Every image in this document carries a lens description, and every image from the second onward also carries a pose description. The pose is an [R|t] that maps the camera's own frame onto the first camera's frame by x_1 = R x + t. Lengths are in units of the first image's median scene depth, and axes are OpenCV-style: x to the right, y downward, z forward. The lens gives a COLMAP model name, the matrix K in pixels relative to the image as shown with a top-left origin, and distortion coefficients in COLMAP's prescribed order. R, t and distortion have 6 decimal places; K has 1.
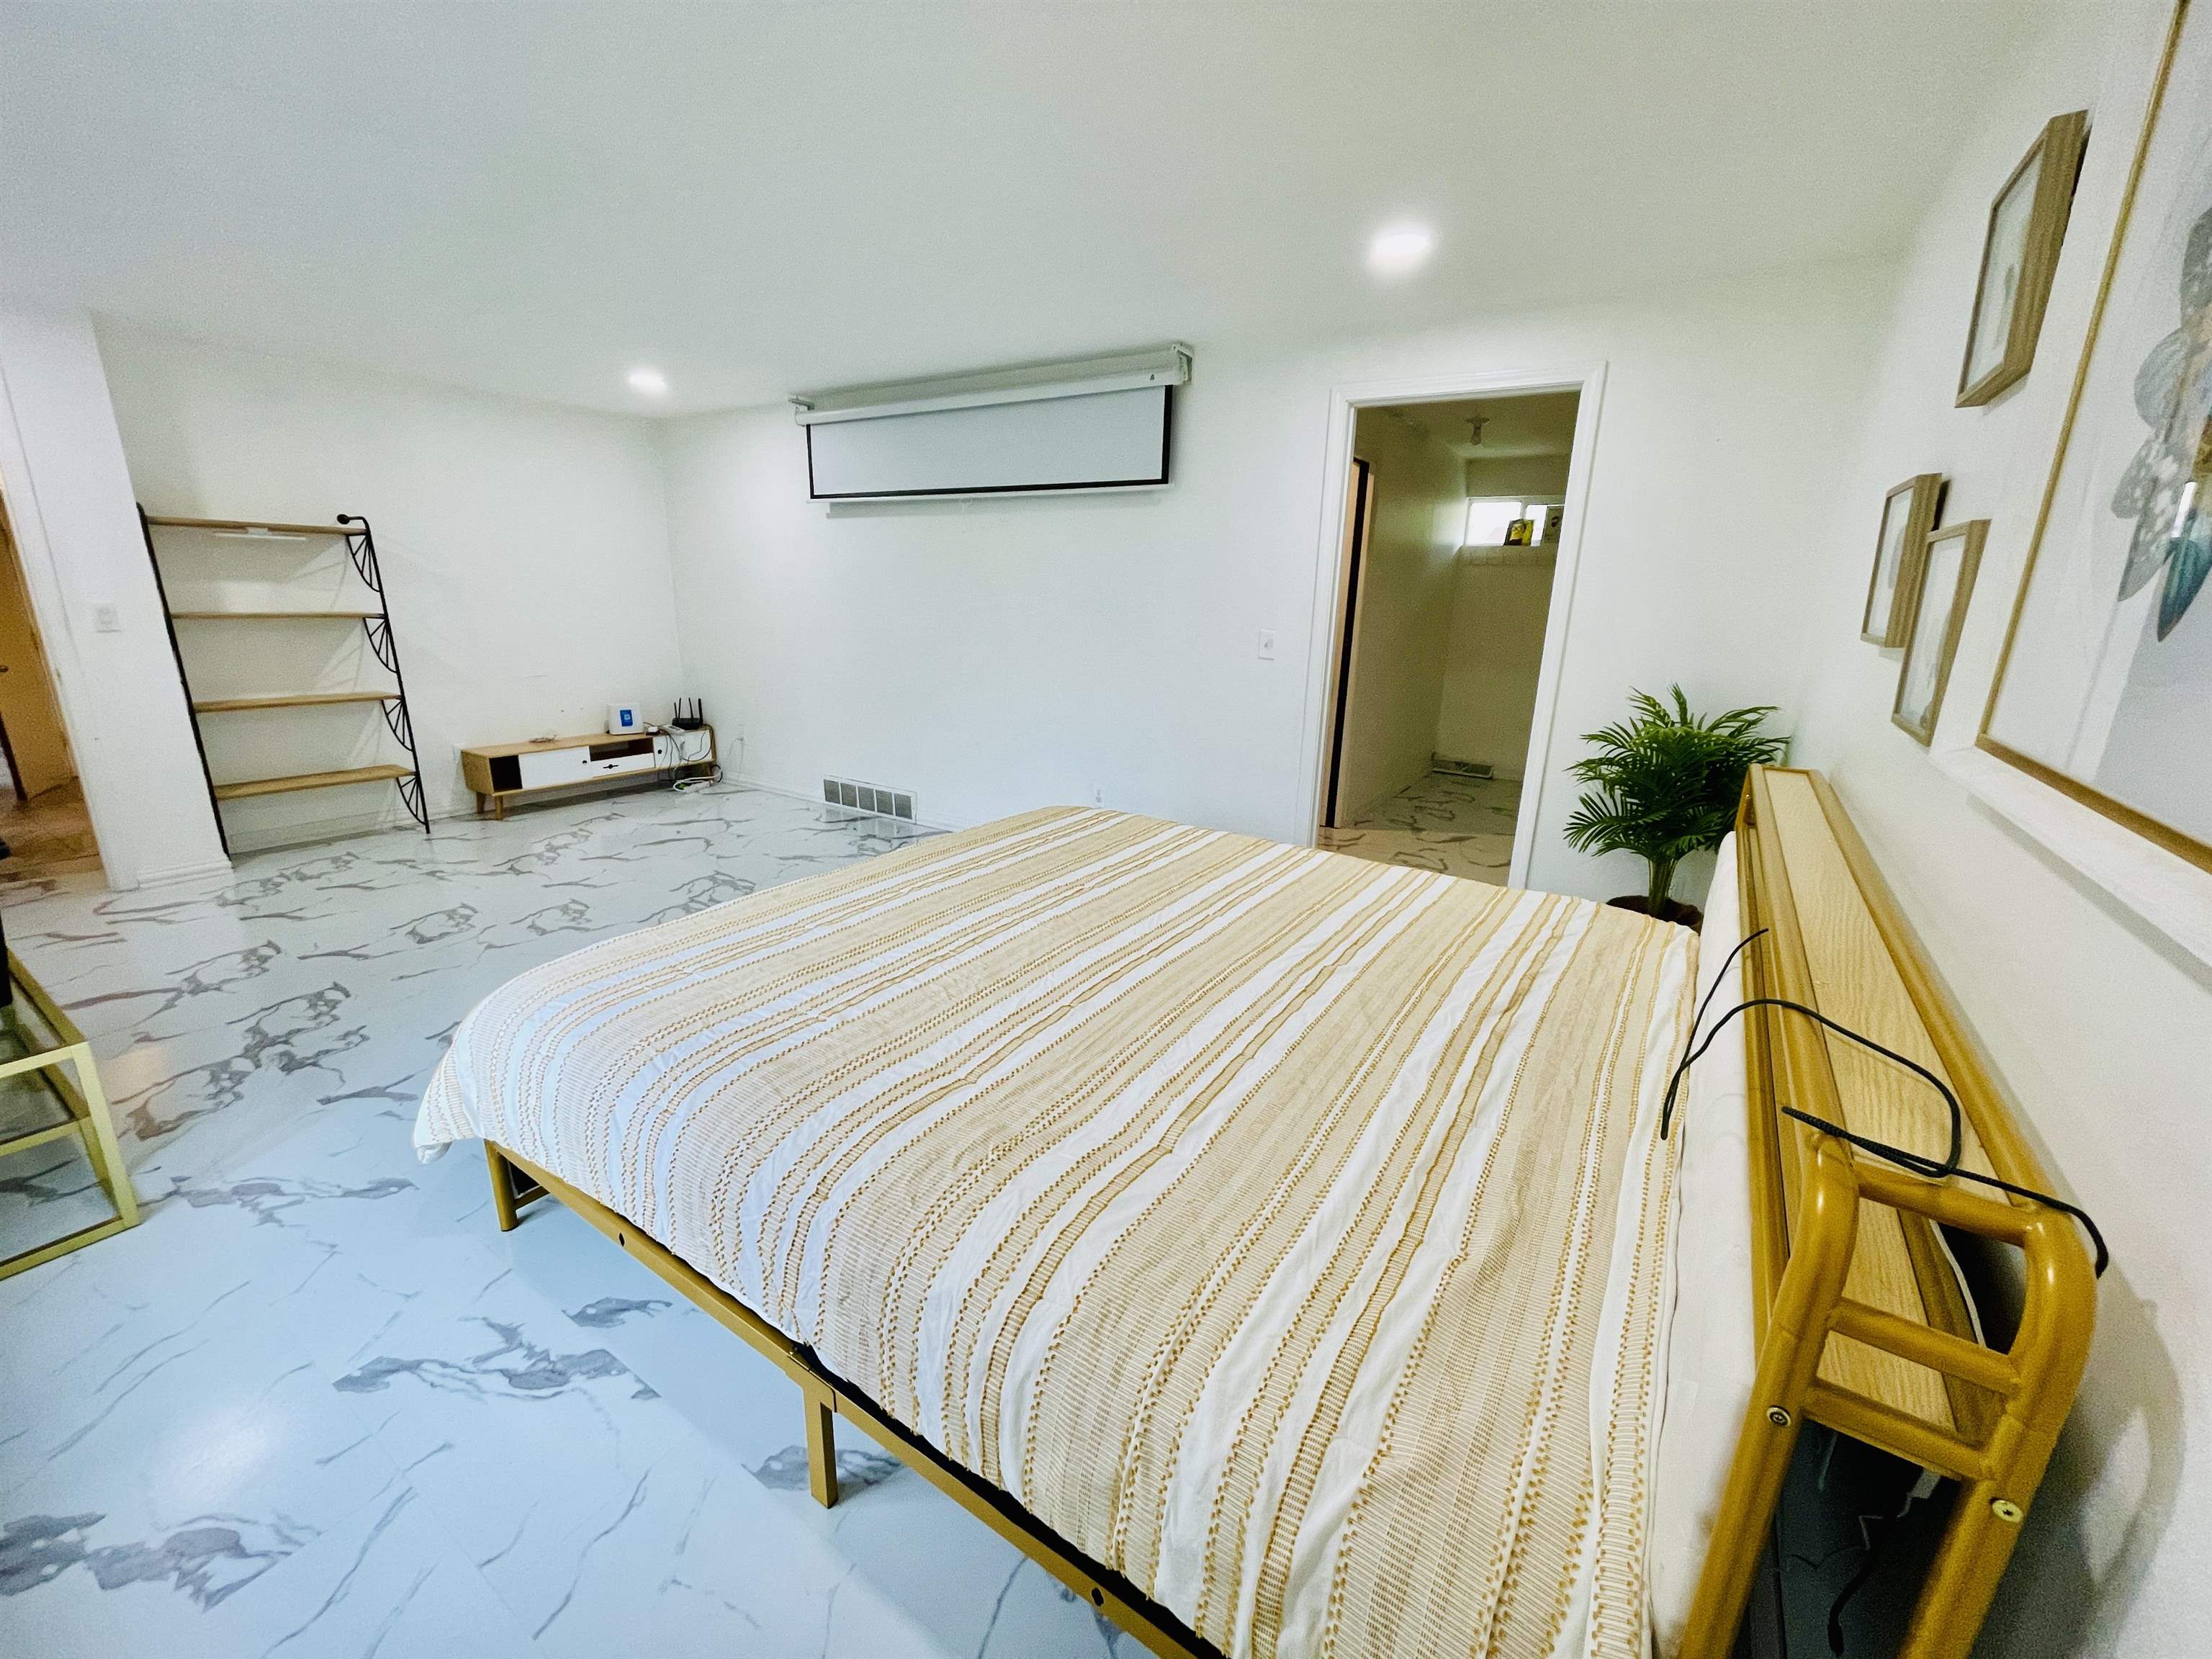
lens RADIAL K [[899.8, 0, 1106.0], [0, 899.8, 829.5], [0, 0, 1]] dist [-0.003094, 0.000925]
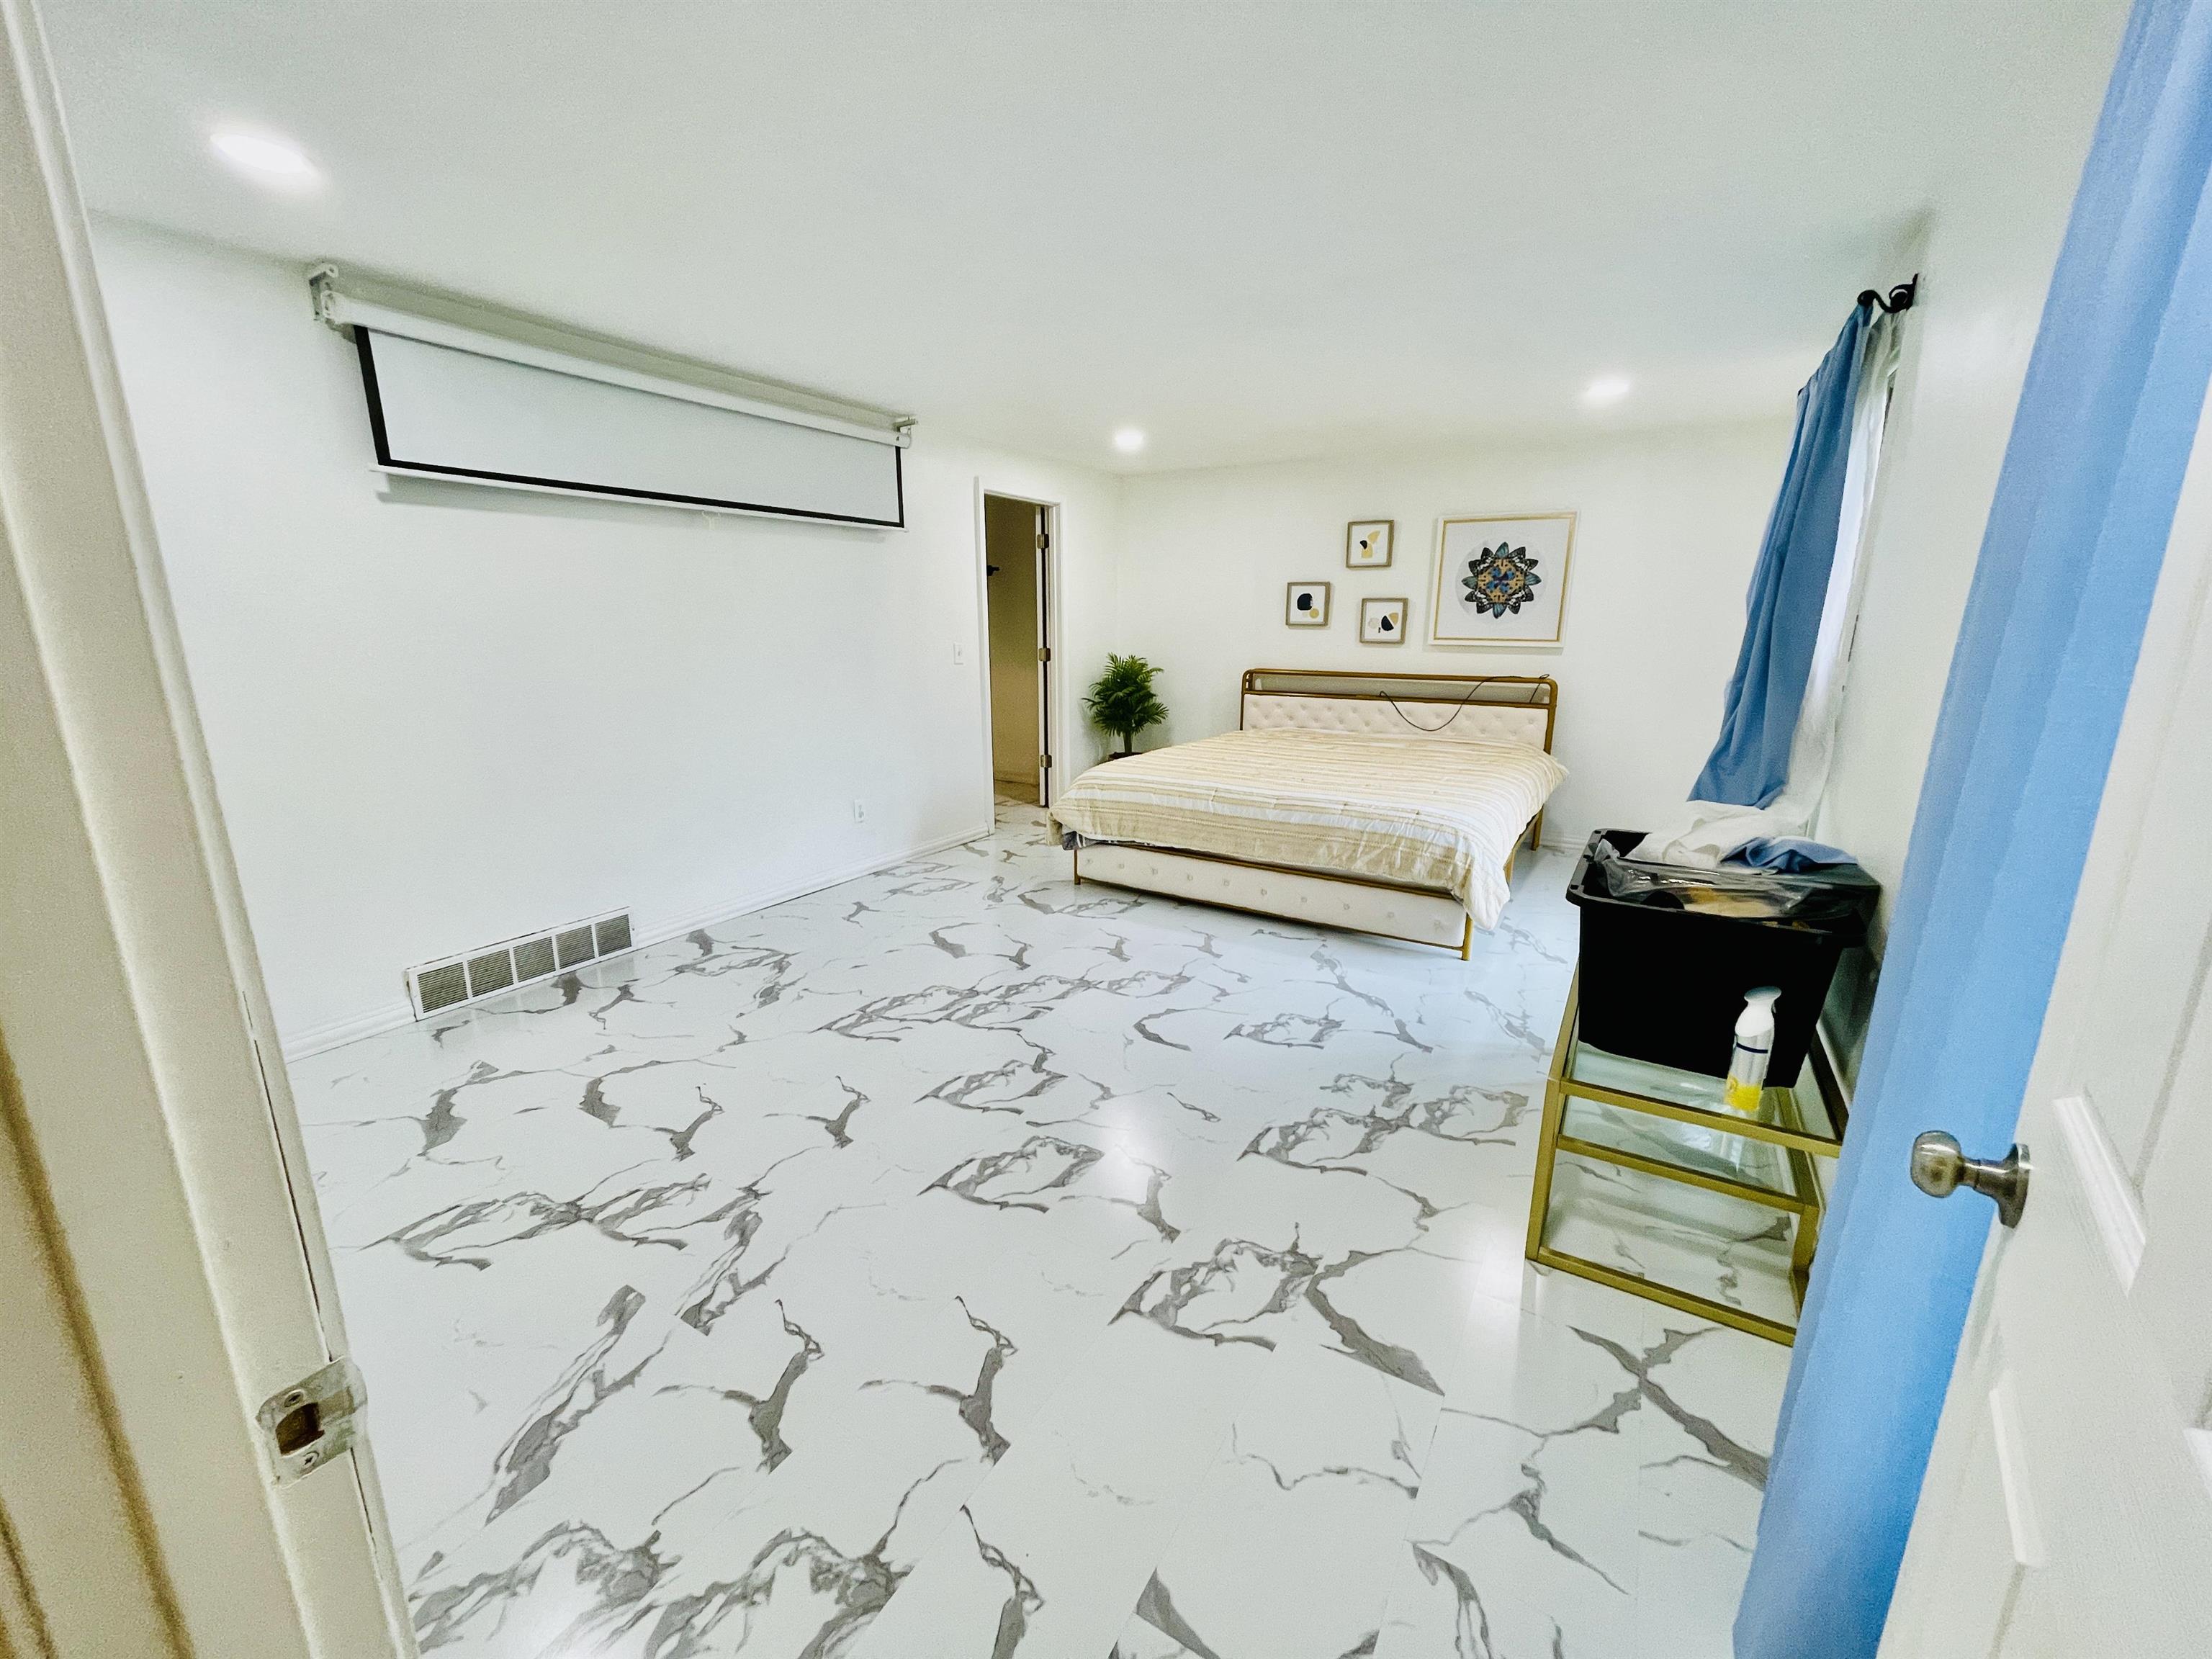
lens RADIAL K [[899.8, 0, 1106.0], [0, 899.8, 829.5], [0, 0, 1]] dist [-0.003094, 0.000925]
pose [[-0.035073, -0.256937, 0.965792, -1.332555], [0.255412, 0.931989, 0.257219, -0.274519], [-0.966196, 0.255696, 0.032937, 0.888822]]
